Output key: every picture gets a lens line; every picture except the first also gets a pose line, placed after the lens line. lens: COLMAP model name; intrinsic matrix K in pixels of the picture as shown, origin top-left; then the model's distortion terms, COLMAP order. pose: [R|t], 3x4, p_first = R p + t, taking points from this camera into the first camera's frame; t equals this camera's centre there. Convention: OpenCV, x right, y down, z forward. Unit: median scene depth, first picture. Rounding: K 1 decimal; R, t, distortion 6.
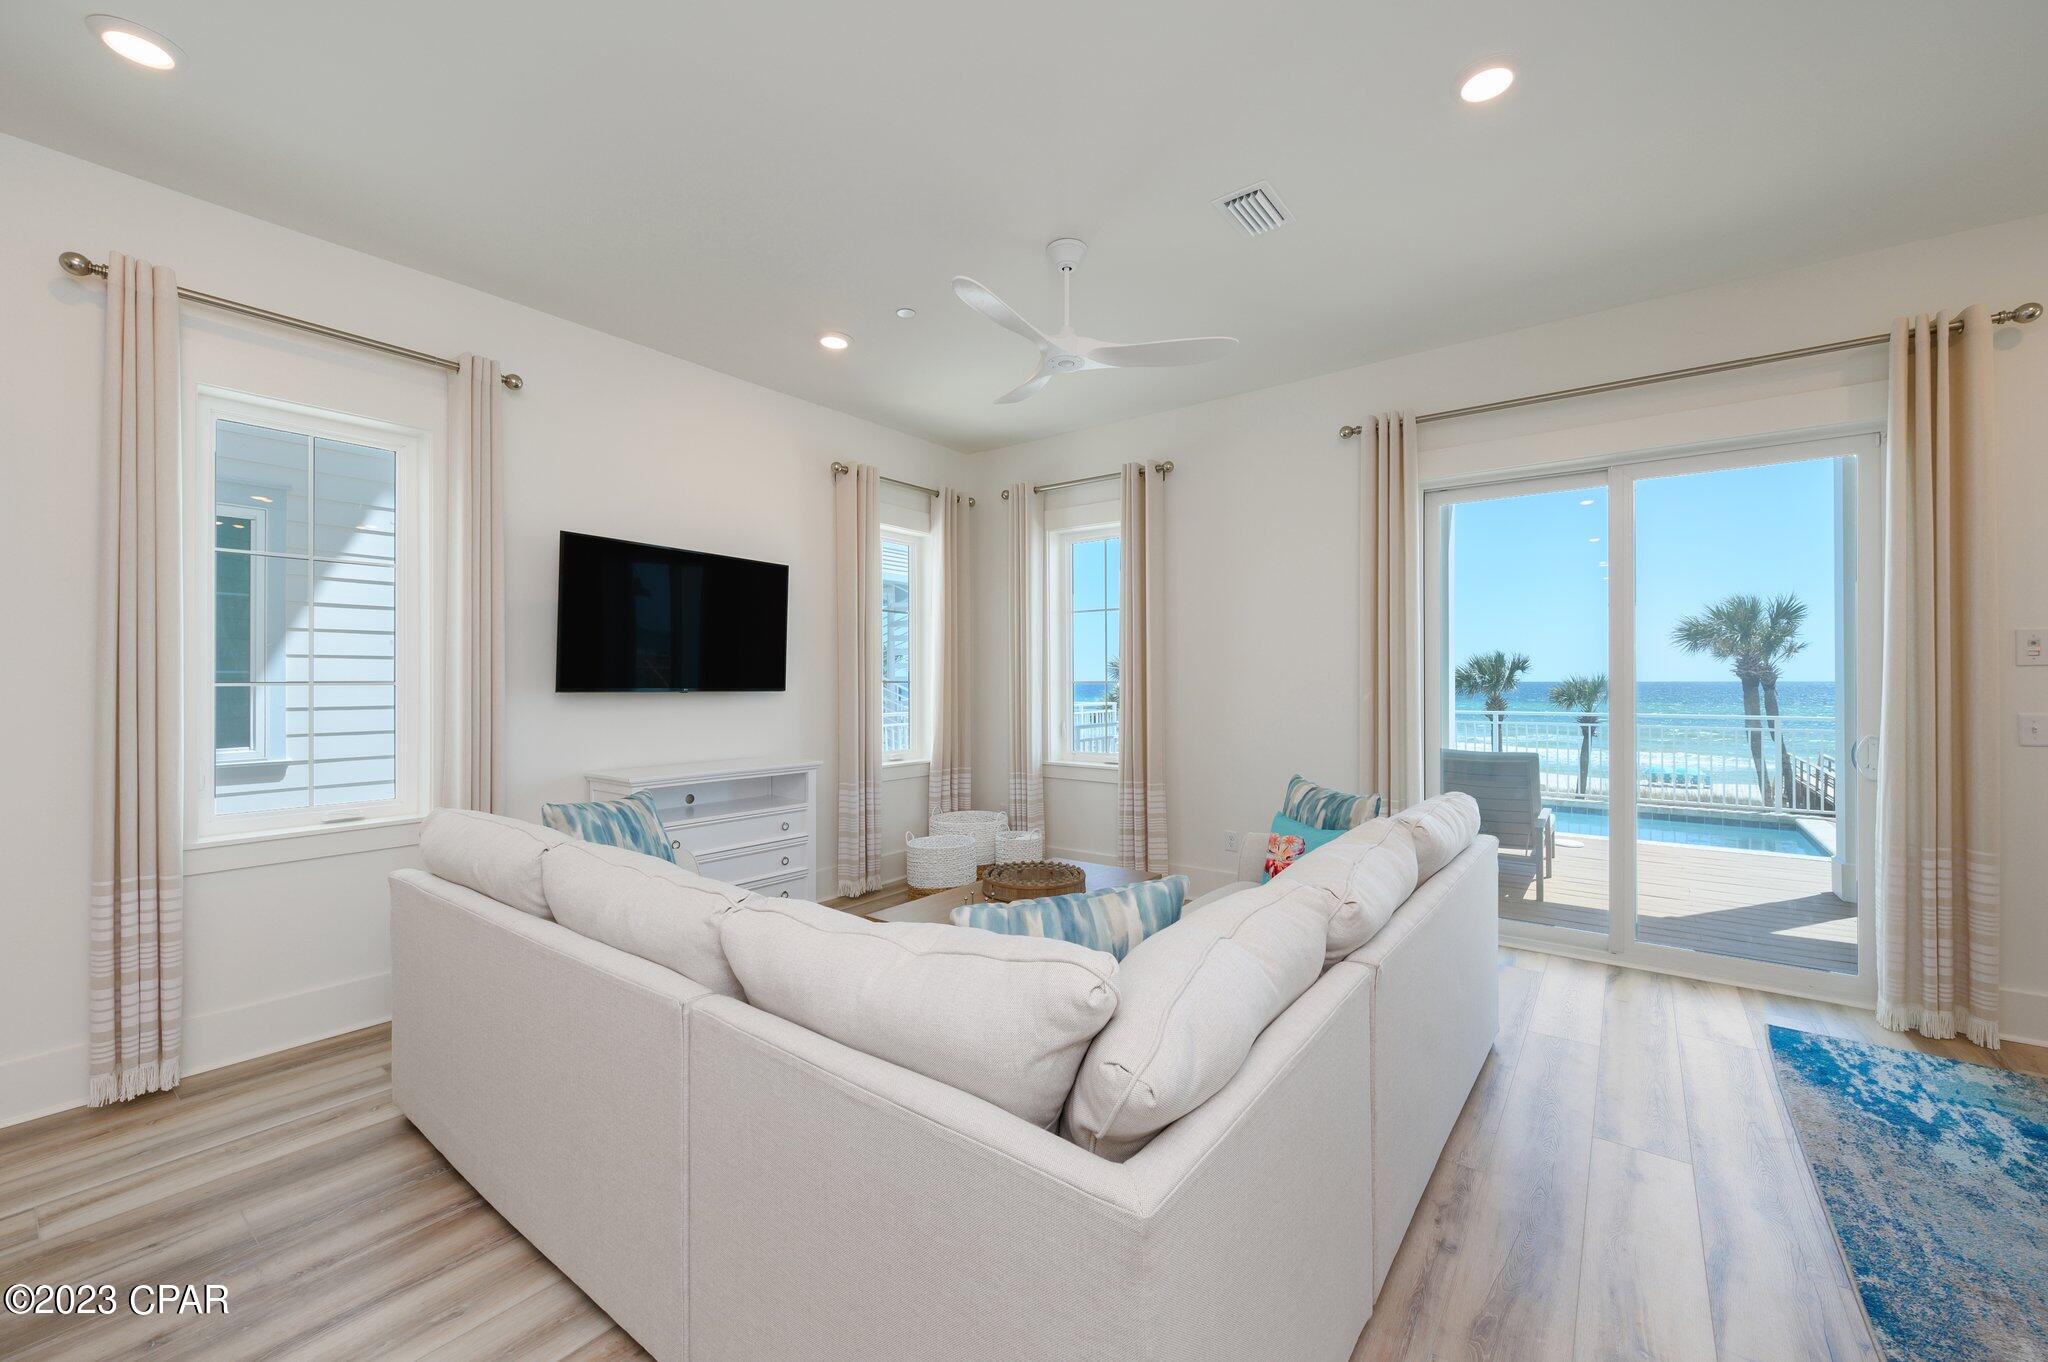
lens RADIAL K [[762.3, 0, 1271.3], [0, 762.3, 681.5], [0, 0, 1]] dist [-0.001301, -0.000040]
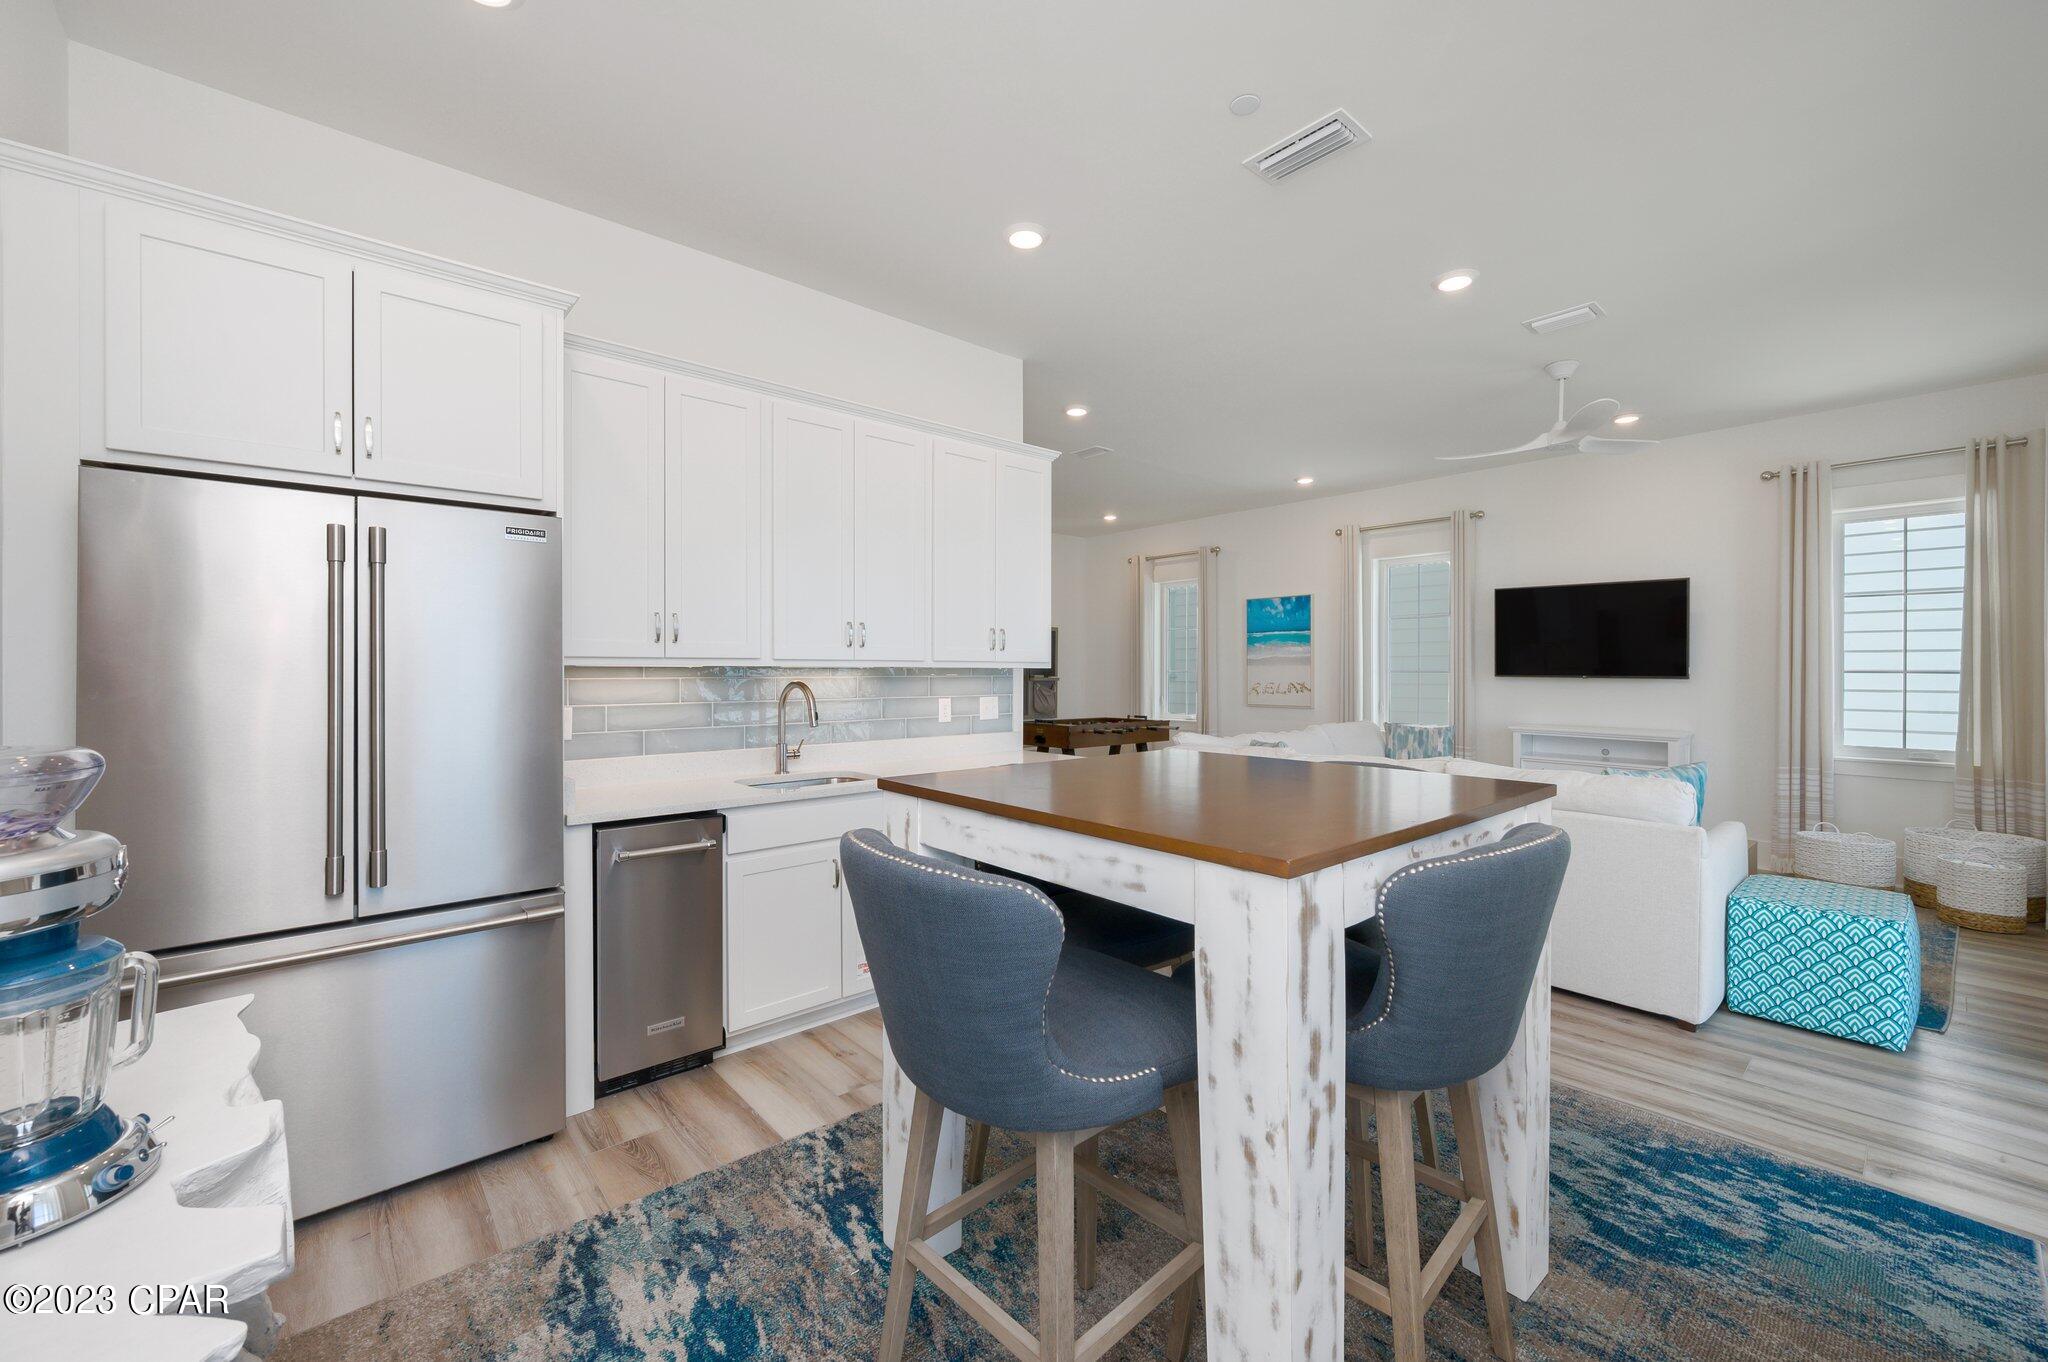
lens RADIAL K [[817.6, 0, 1021.3], [0, 817.6, 673.7], [0, 0, 1]] dist [0.015386, 0.000281]
pose [[-0.191821, 0.013613, -0.981336, 1.682557], [-0.000508, 0.999902, 0.013970, -0.027567], [0.981430, 0.003178, -0.191795, 0.357988]]
